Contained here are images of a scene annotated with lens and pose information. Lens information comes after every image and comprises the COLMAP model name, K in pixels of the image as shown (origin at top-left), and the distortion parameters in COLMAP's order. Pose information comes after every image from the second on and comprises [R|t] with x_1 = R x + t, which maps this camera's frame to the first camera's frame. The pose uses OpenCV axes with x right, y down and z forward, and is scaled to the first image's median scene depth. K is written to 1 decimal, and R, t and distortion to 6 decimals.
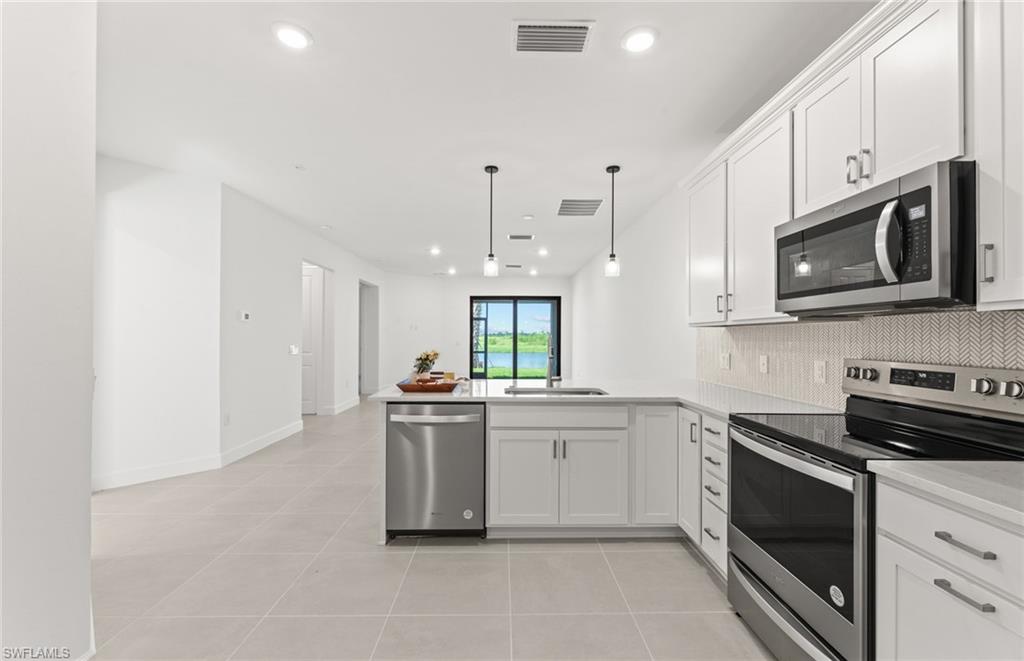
lens RADIAL K [[418.0, 0, 502.5], [0, 418.0, 333.7], [0, 0, 1]] dist [0.001498, 0.000097]
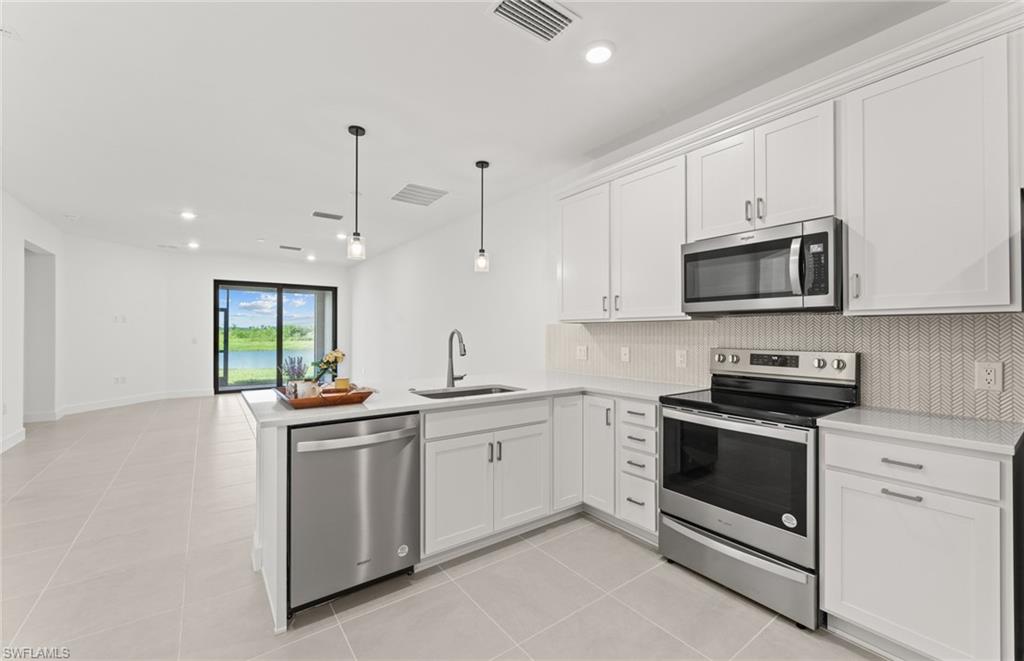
lens RADIAL K [[418.0, 0, 511.6], [0, 418.0, 329.2], [0, 0, 1]] dist [0.001498, 0.000097]
pose [[0.812909, 0.003172, 0.582382, -0.404588], [-0.003547, 0.999994, -0.000496, 0.001172], [-0.582380, -0.001663, 0.812915, 0.227075]]
